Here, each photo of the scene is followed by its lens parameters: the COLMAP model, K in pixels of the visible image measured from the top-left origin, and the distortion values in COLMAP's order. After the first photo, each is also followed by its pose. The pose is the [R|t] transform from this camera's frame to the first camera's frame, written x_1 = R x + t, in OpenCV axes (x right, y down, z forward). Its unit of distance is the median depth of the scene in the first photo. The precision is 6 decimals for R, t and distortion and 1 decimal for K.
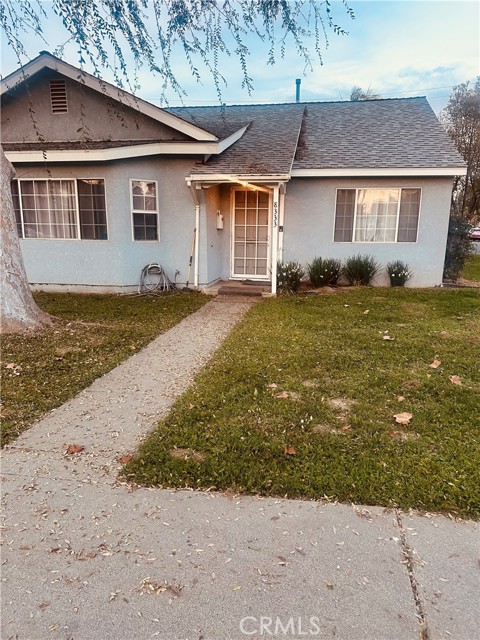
lens RADIAL K [[461.9, 0, 240.0], [0, 461.9, 320.0], [0, 0, 1]] dist [0.022660, -0.001273]
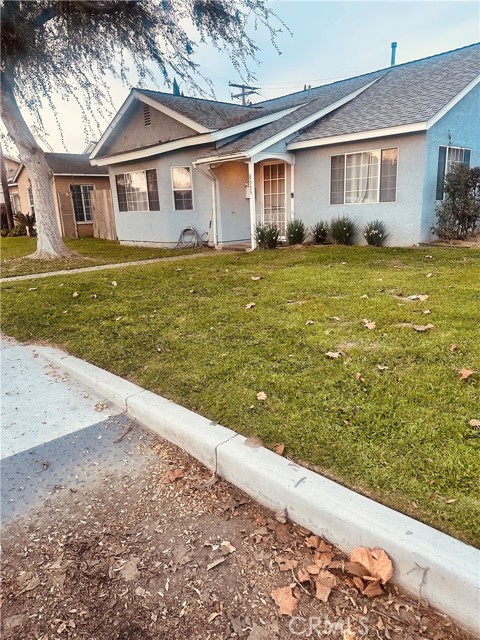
lens RADIAL K [[446.9, 0, 240.0], [0, 446.9, 320.0], [0, 0, 1]] dist [-0.000907, -0.003461]
pose [[0.802066, 0.106192, -0.587719, 0.723003], [-0.067217, 0.993864, 0.087845, 0.026838], [0.593441, -0.030953, 0.804282, 0.004661]]
